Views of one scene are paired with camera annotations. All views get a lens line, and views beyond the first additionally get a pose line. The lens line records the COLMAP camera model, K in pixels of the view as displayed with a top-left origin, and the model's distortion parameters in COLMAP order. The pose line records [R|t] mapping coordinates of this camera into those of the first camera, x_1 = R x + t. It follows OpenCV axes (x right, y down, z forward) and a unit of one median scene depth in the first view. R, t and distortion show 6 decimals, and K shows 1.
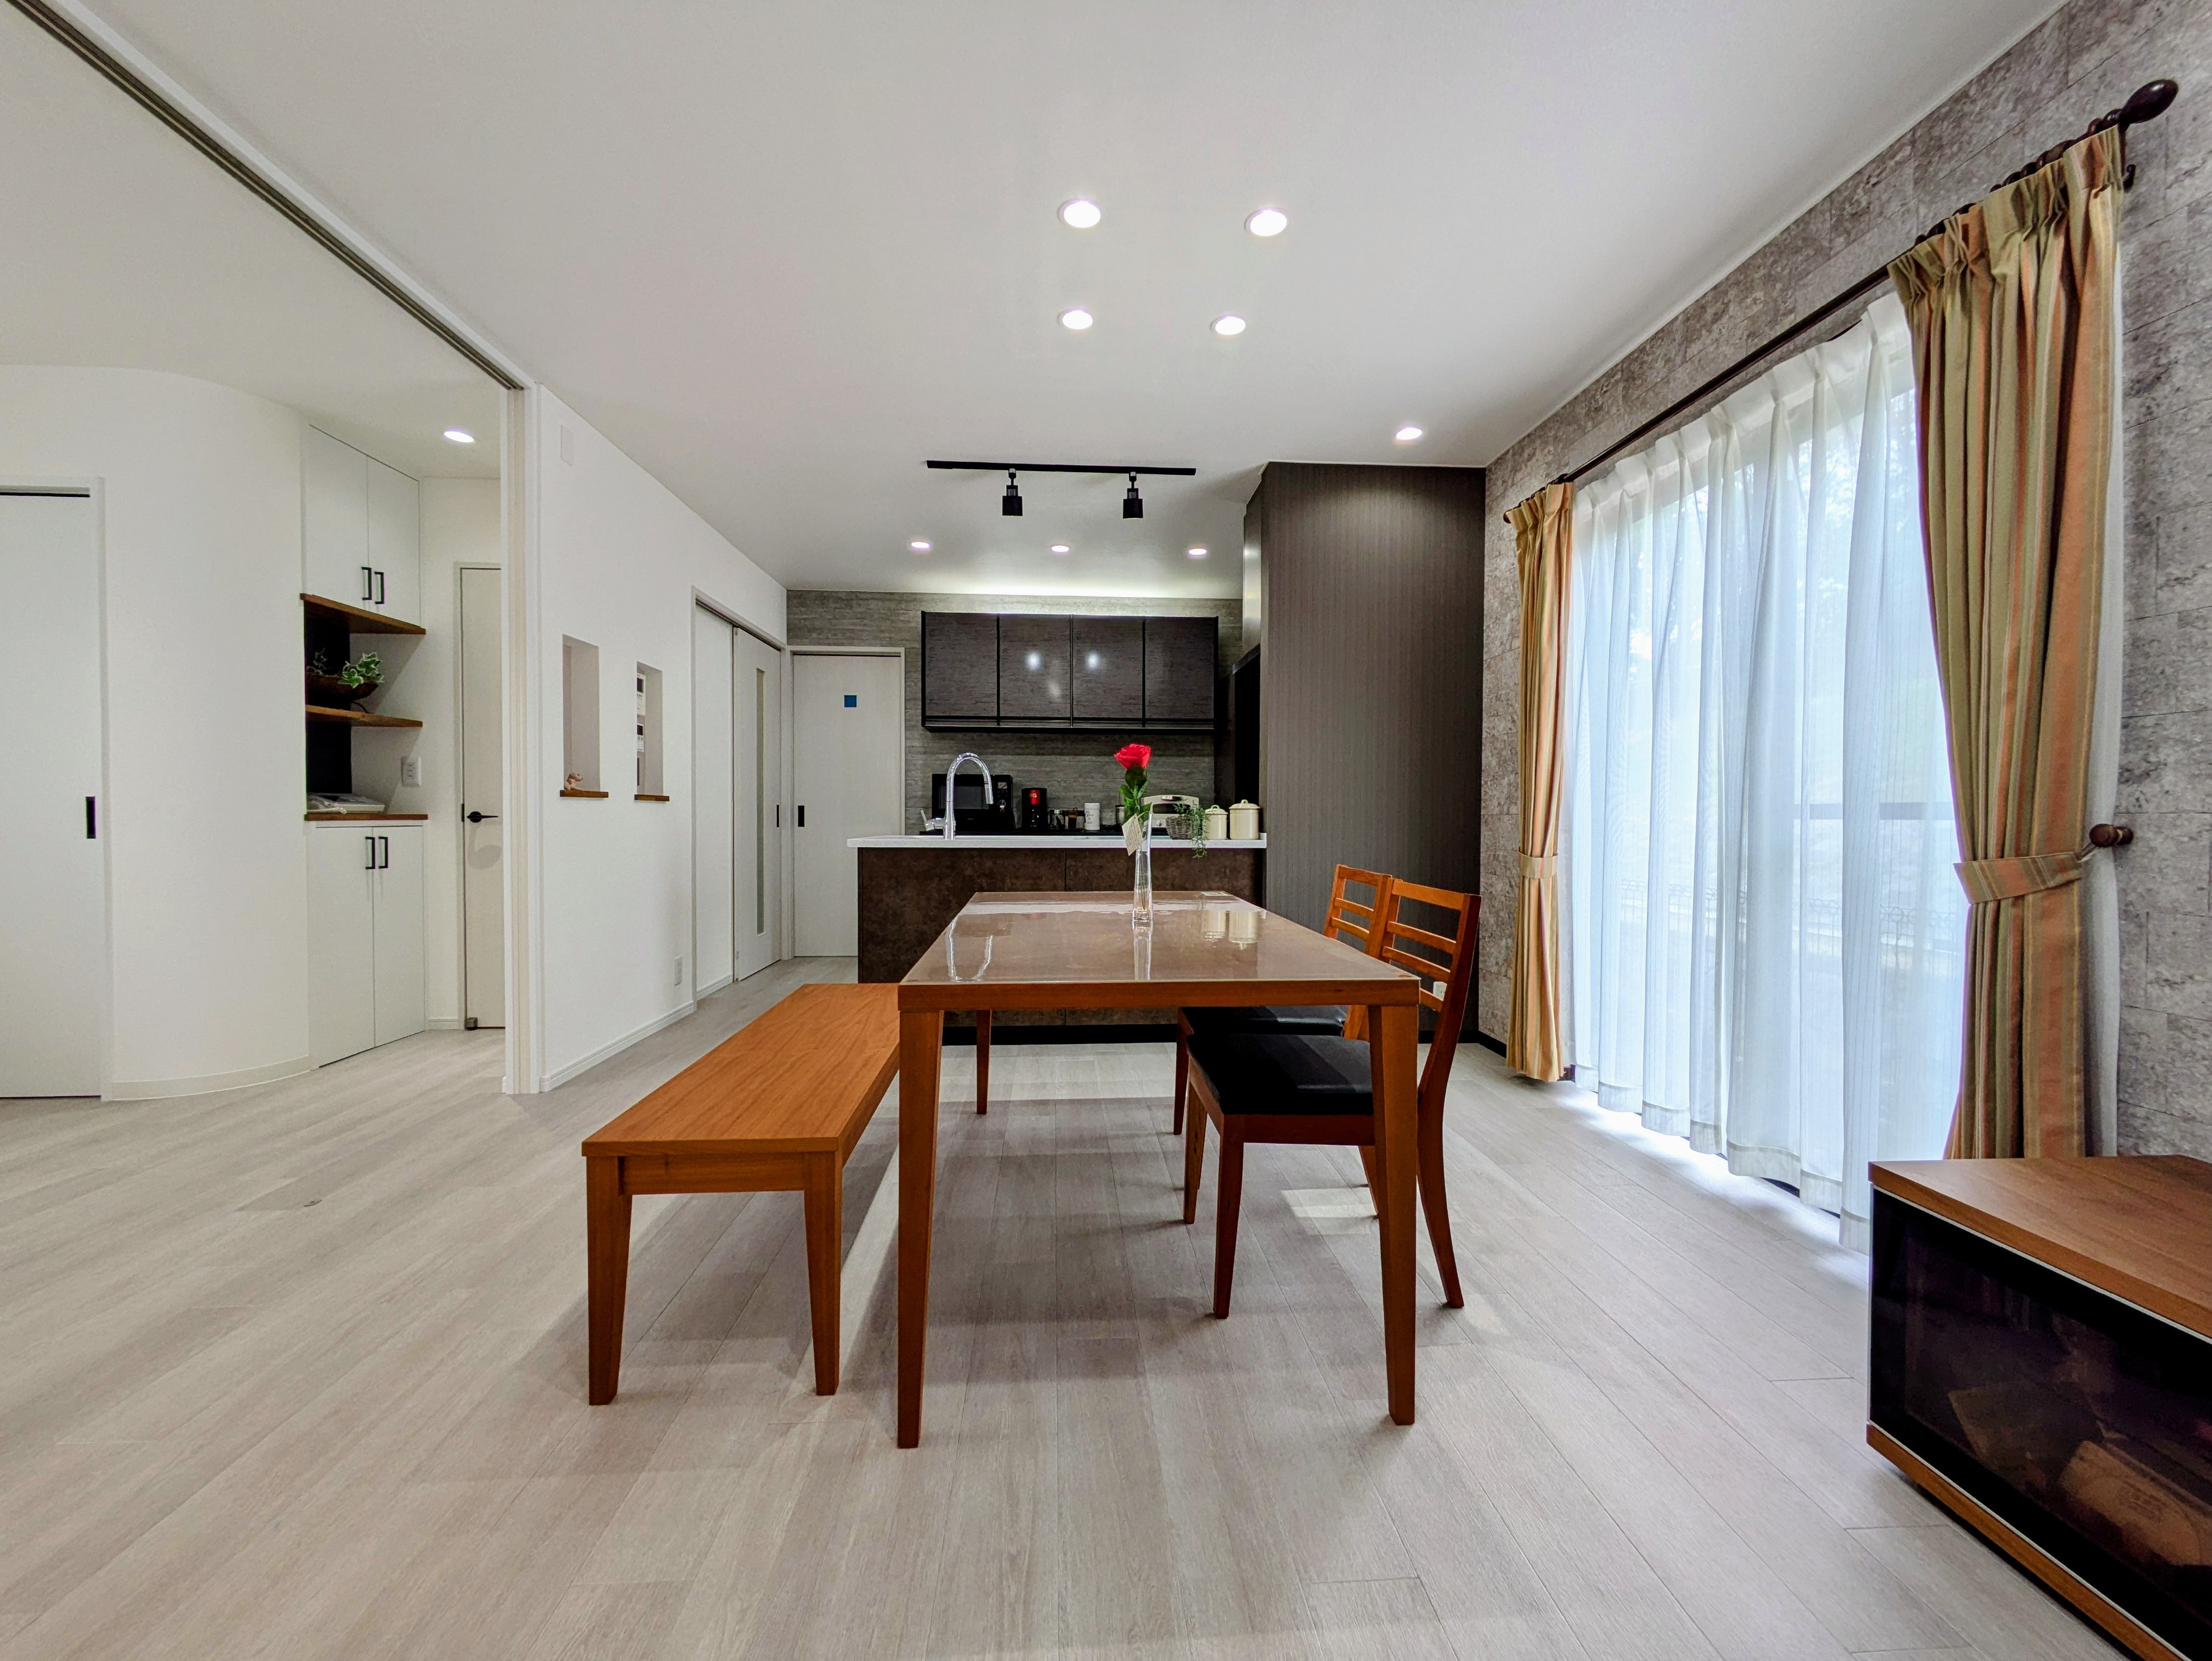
lens RADIAL K [[872.4, 0, 1090.3], [0, 872.4, 820.5], [0, 0, 1]] dist [0.001855, 0.001786]
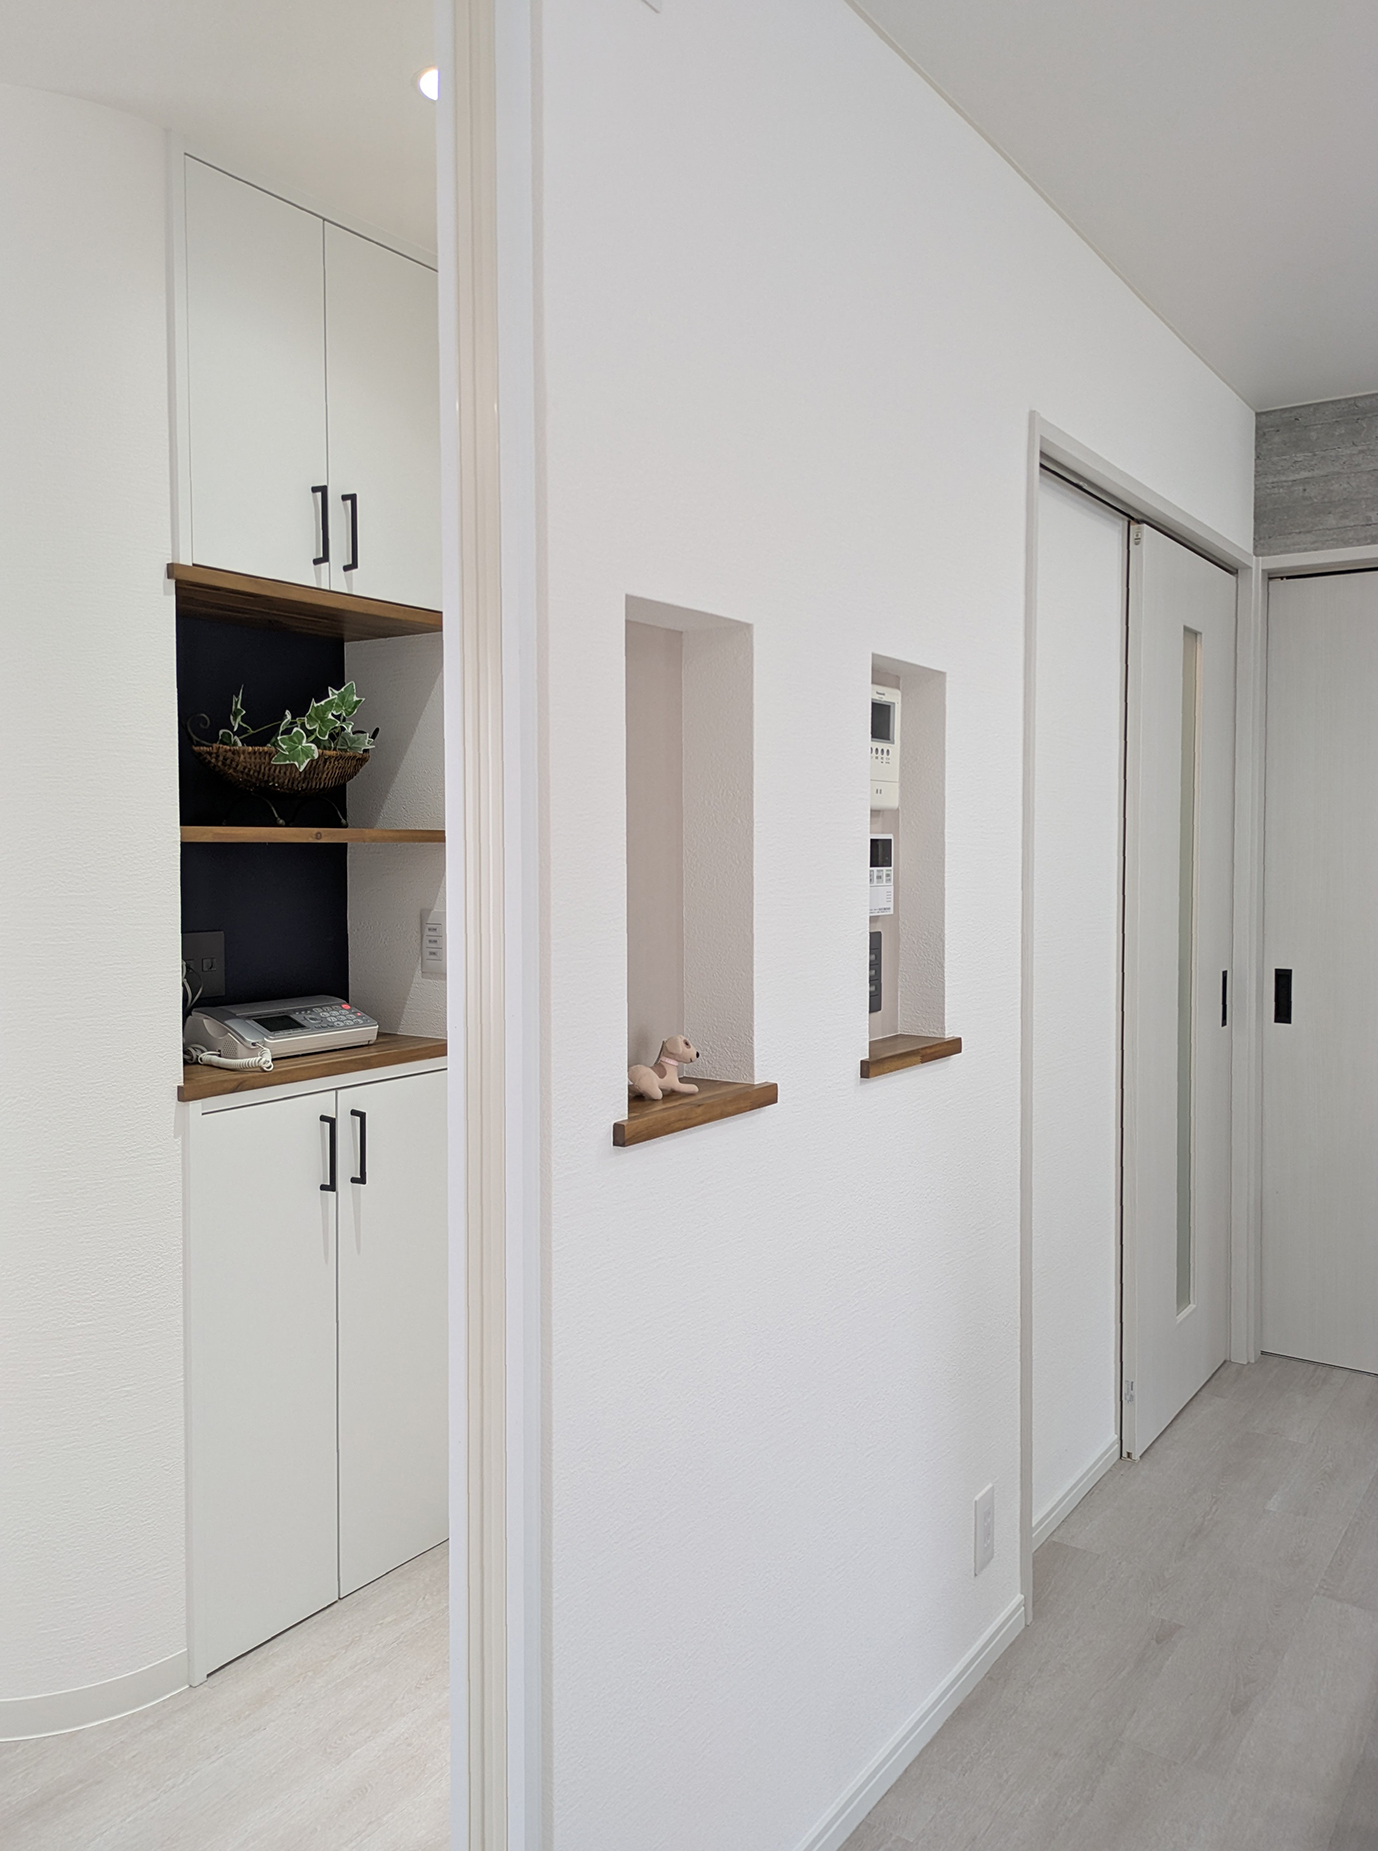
lens RADIAL K [[1493.2, 0, 689.2], [0, 1493.2, 915.9], [0, 0, 1]] dist [0.031191, 0.000189]
pose [[0.799341, 0.019071, -0.600574, -0.233359], [-0.000658, 0.999523, 0.030864, -0.100040], [0.600877, -0.024276, 0.798973, 0.506004]]
